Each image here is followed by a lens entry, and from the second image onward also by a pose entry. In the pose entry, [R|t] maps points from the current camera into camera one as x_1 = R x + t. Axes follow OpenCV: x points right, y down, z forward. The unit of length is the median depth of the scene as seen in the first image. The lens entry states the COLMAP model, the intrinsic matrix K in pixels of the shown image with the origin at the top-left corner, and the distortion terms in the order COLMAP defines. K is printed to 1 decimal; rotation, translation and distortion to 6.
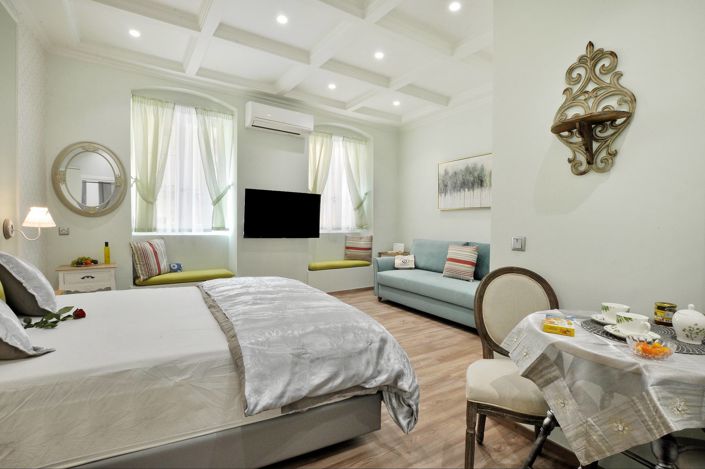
lens RADIAL K [[354.2, 0, 353.5], [0, 354.2, 221.9], [0, 0, 1]] dist [-0.017388, 0.000598]
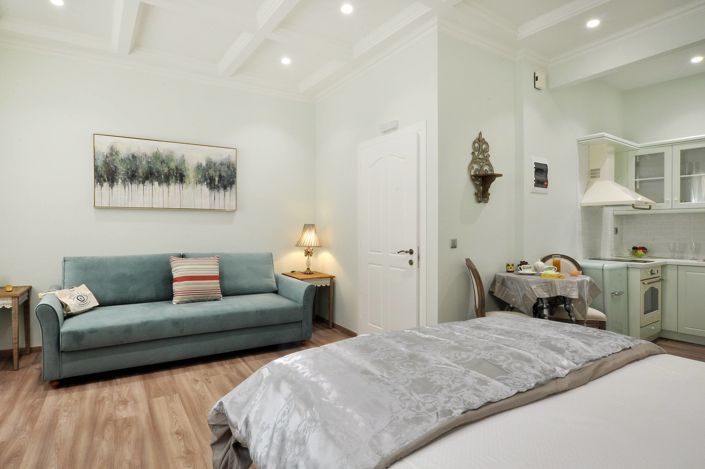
lens RADIAL K [[354.2, 0, 353.5], [0, 354.2, 221.9], [0, 0, 1]] dist [-0.017388, 0.000598]
pose [[-0.014915, 0.004483, 0.999879, -1.145741], [-0.002821, 0.999986, -0.004526, -0.021873], [-0.999885, -0.002888, -0.014902, 1.626079]]
